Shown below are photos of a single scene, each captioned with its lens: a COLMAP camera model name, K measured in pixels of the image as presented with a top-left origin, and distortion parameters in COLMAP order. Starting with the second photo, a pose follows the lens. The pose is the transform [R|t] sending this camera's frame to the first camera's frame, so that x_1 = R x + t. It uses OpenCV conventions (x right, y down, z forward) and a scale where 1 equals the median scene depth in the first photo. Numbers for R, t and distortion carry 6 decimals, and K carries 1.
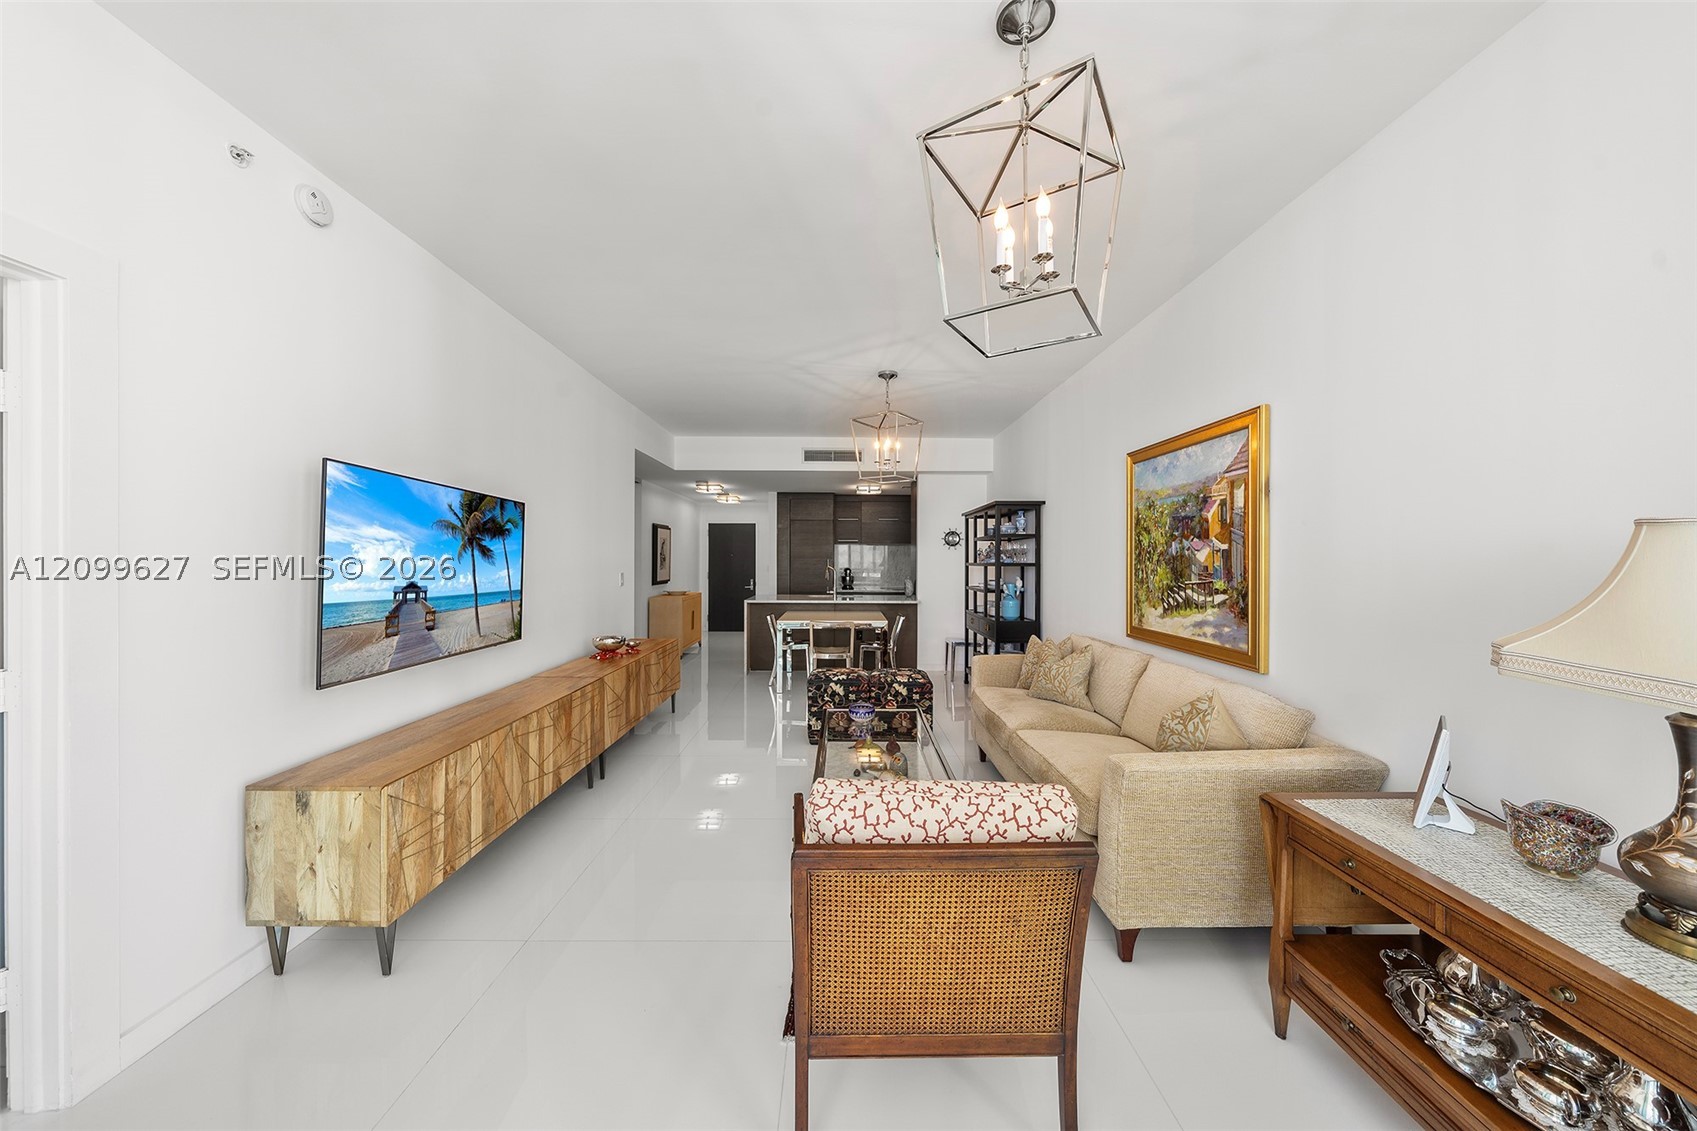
lens RADIAL K [[577.7, 0, 842.1], [0, 577.7, 564.1], [0, 0, 1]] dist [-0.001118, -0.000096]
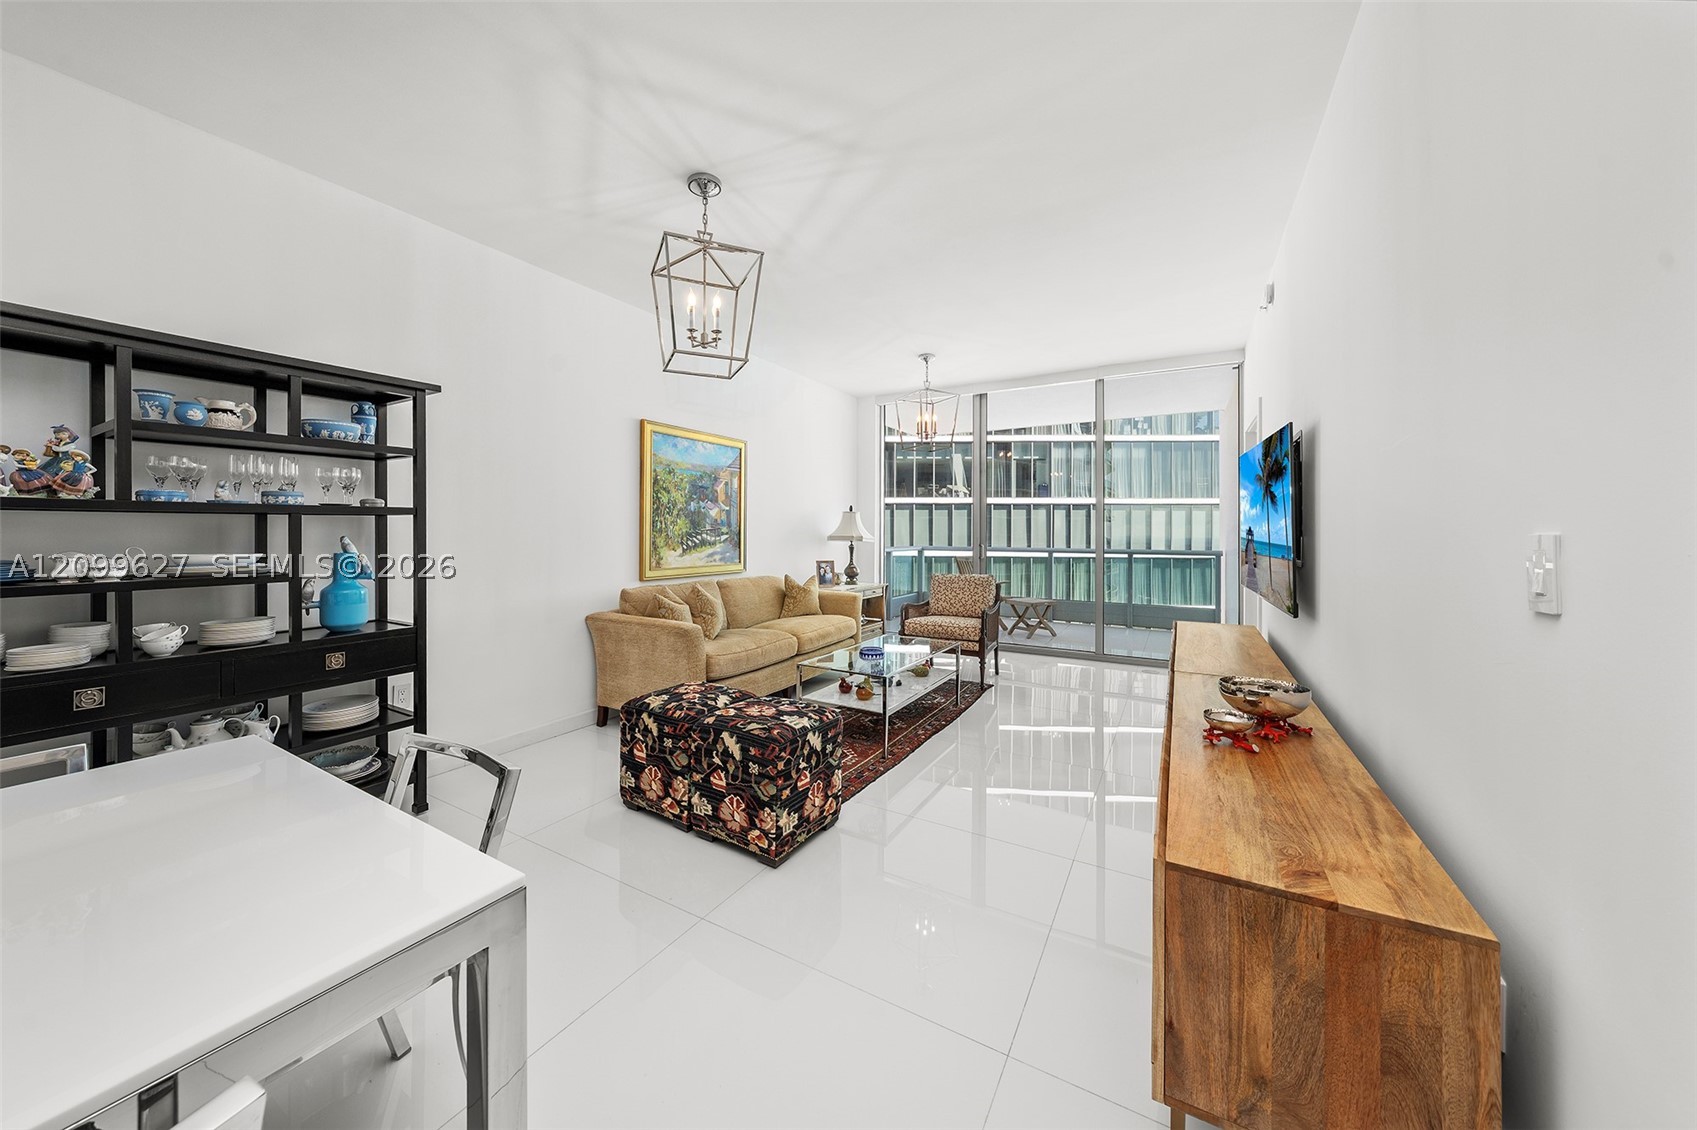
lens RADIAL K [[588.5, 0, 838.0], [0, 588.5, 529.7], [0, 0, 1]] dist [-0.000980, -0.000194]
pose [[-0.860784, -0.002481, 0.508965, -0.586046], [0.000401, 0.999984, 0.005554, 0.027320], [-0.508970, 0.004985, -0.860770, 2.487844]]
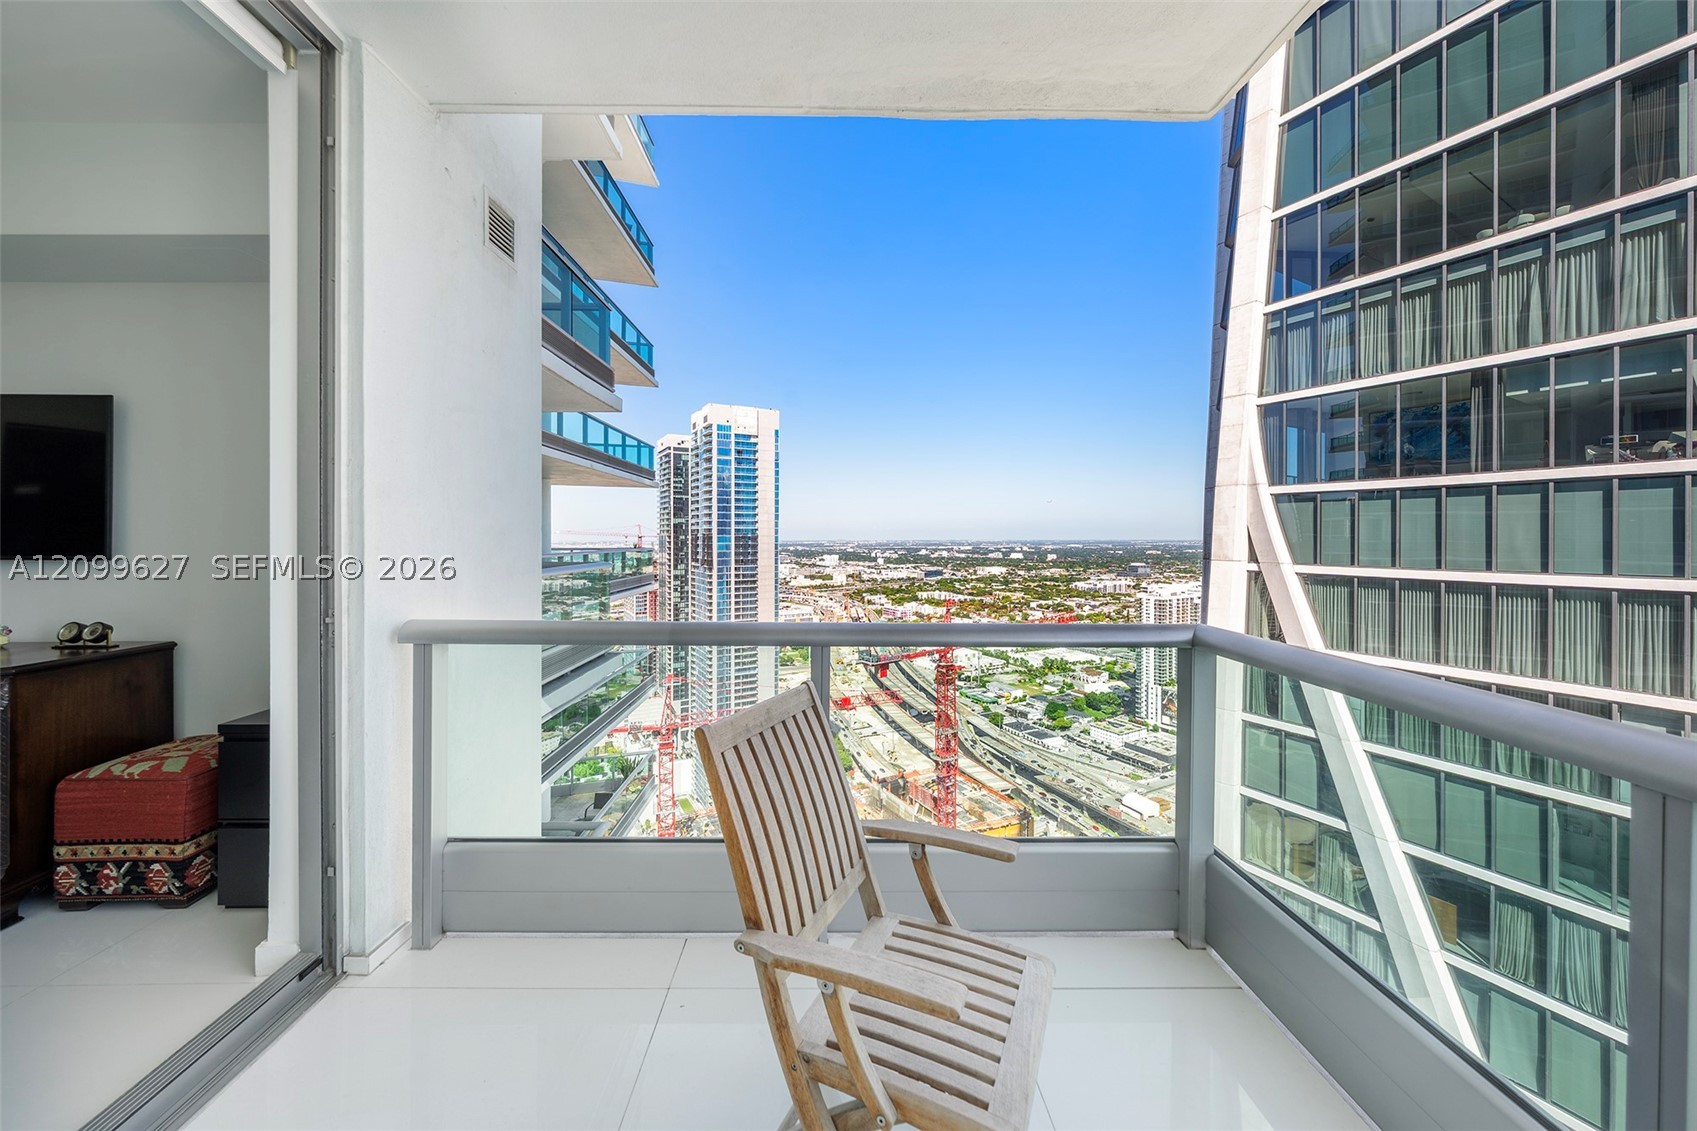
lens RADIAL K [[590.5, 0, 836.6], [0, 590.5, 532.0], [0, 0, 1]] dist [-0.009899, 0.002132]
pose [[-0.001929, 0.006777, 0.999975, -1.883468], [0.011260, 0.999914, -0.006755, 0.043592], [-0.999935, 0.011246, -0.002005, -2.063902]]
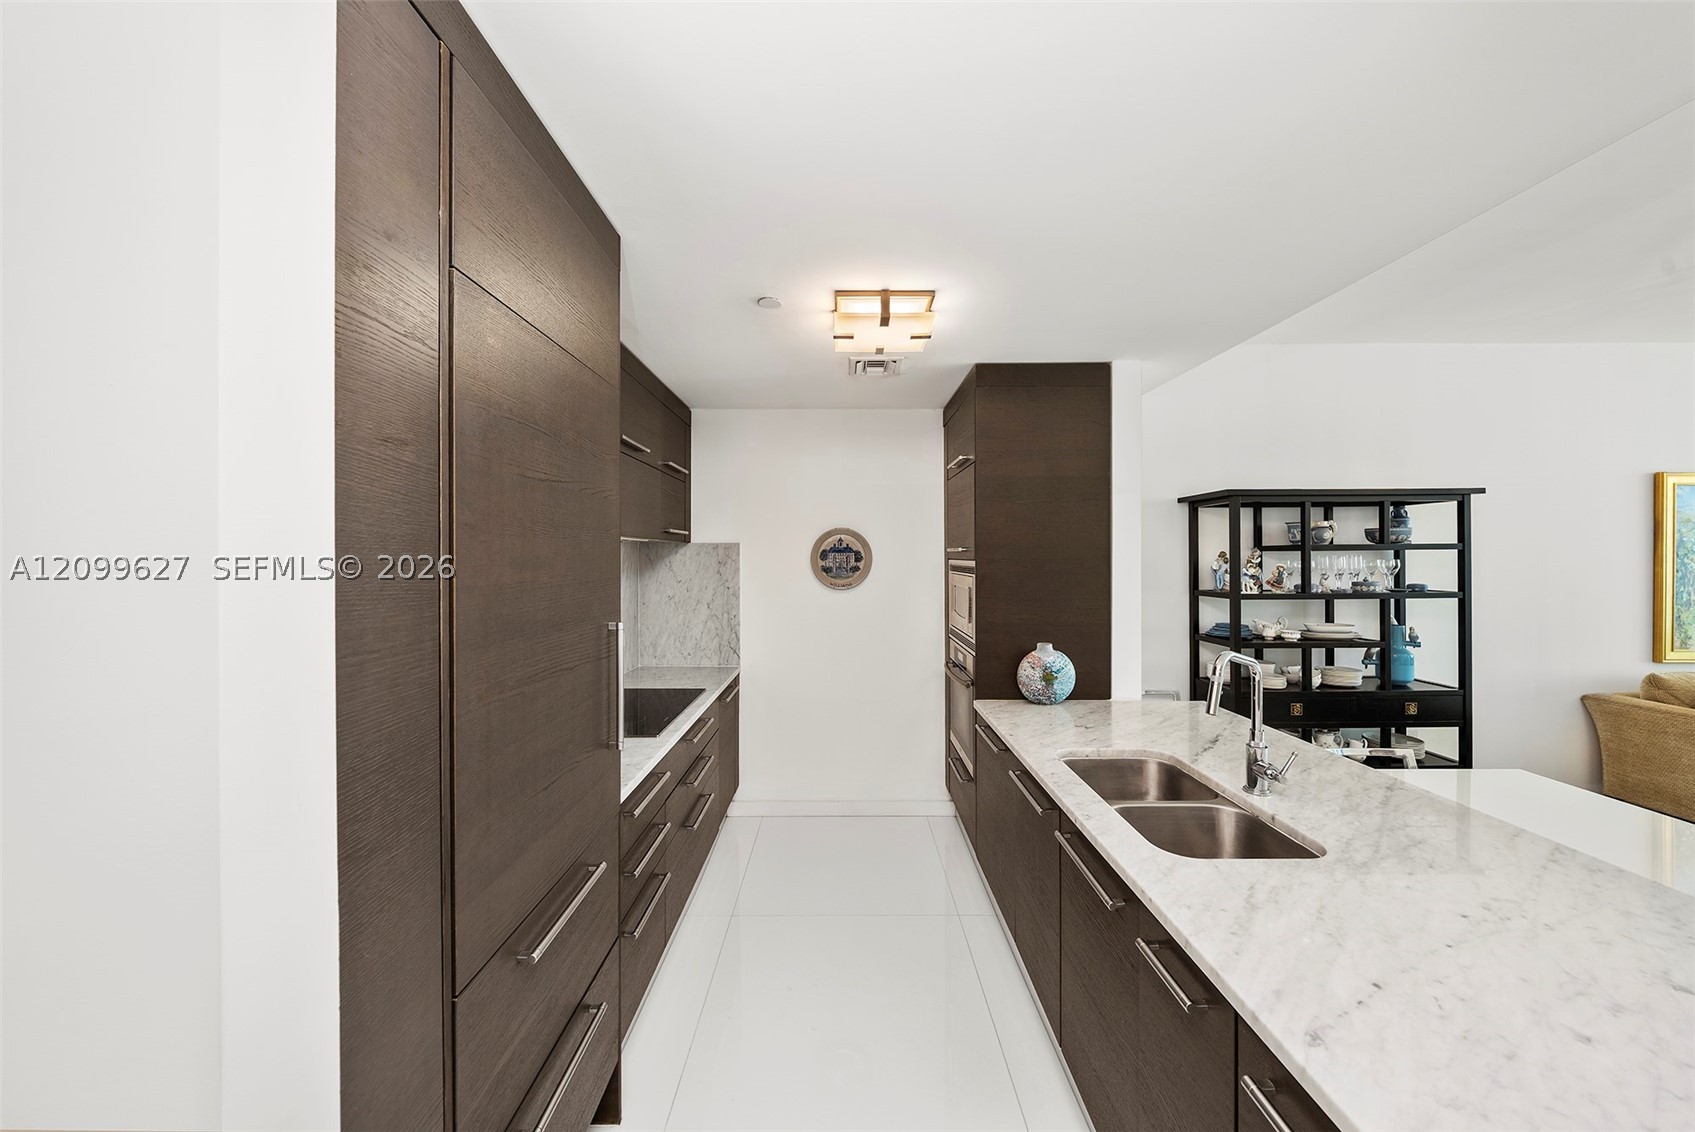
lens RADIAL K [[579.1, 0, 845.0], [0, 579.1, 556.7], [0, 0, 1]] dist [-0.001334, -0.000120]
pose [[0.005768, 0.001035, 0.999983, -0.657533], [0.010848, 0.999941, -0.001098, -0.088699], [-0.999925, 0.010854, 0.005757, 3.253385]]
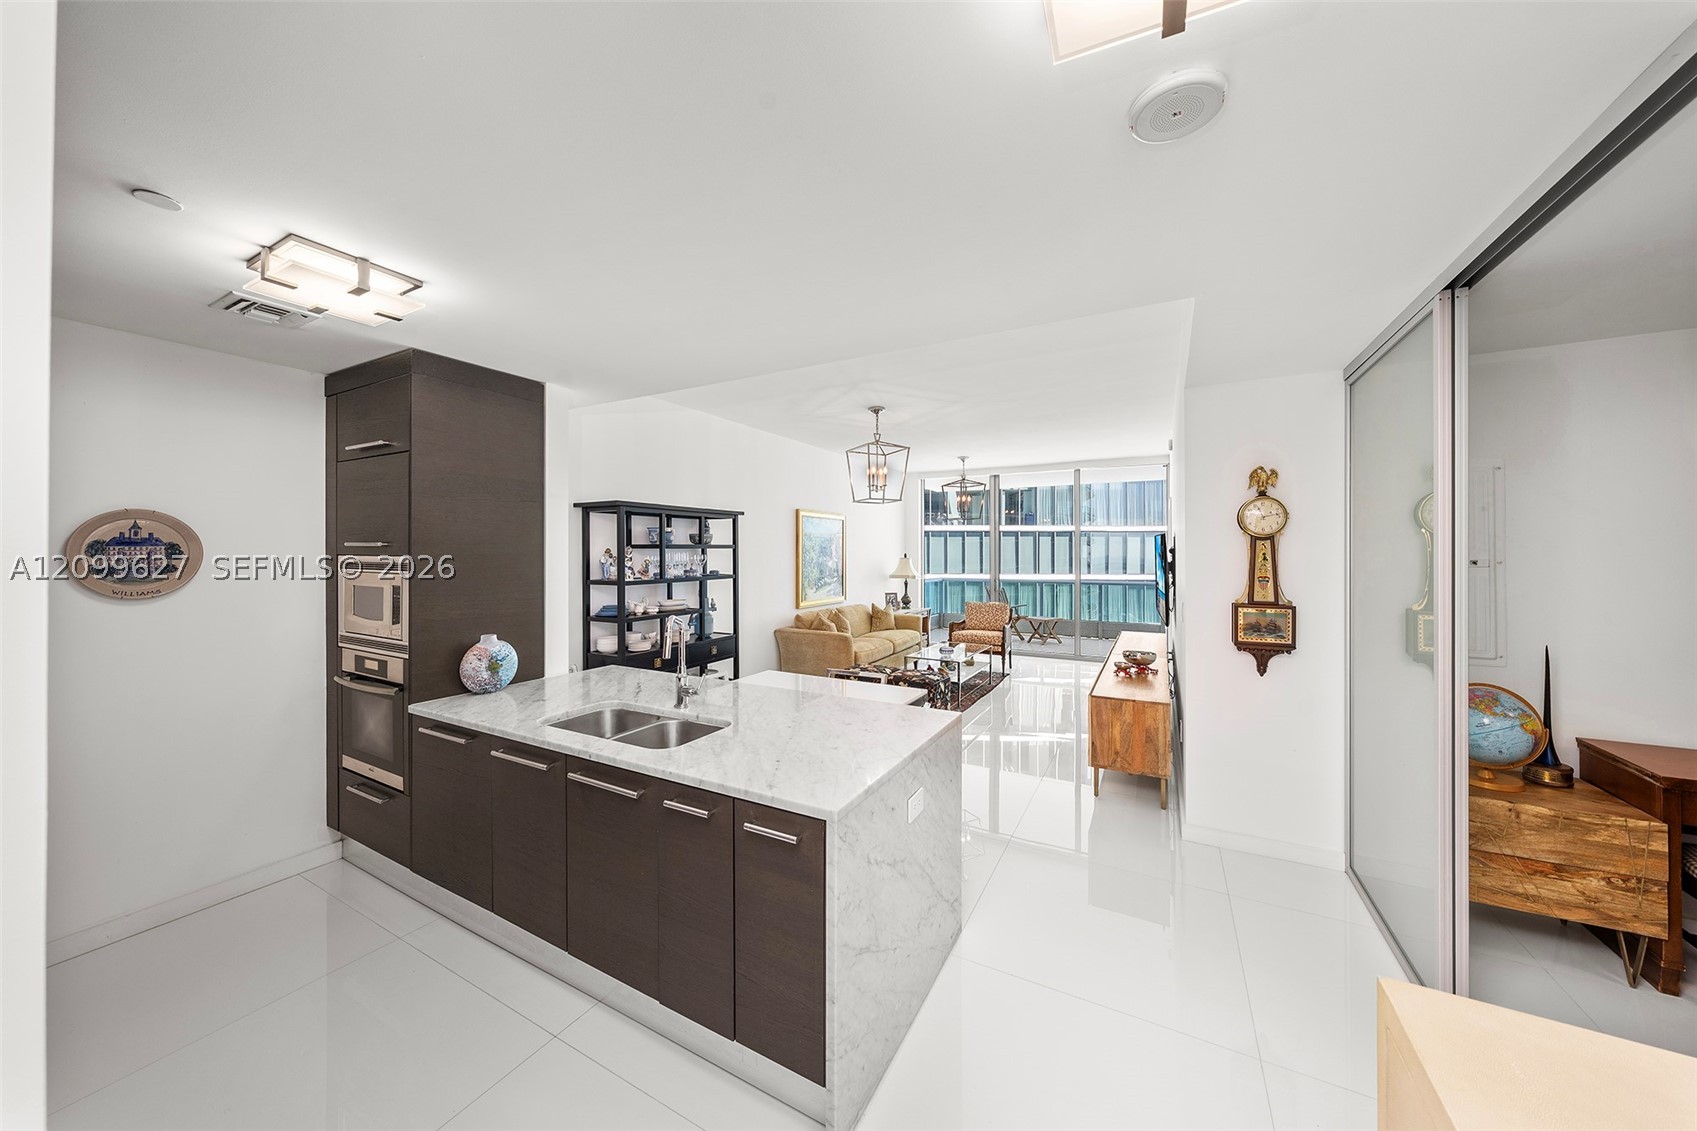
lens RADIAL K [[580.3, 0, 843.8], [0, 580.3, 543.0], [0, 0, 1]] dist [-0.005714, 0.000275]
pose [[-0.875224, 0.005977, 0.483681, -0.729108], [0.002539, 0.999967, -0.007763, -0.093746], [-0.483711, -0.005566, -0.875210, 3.524206]]
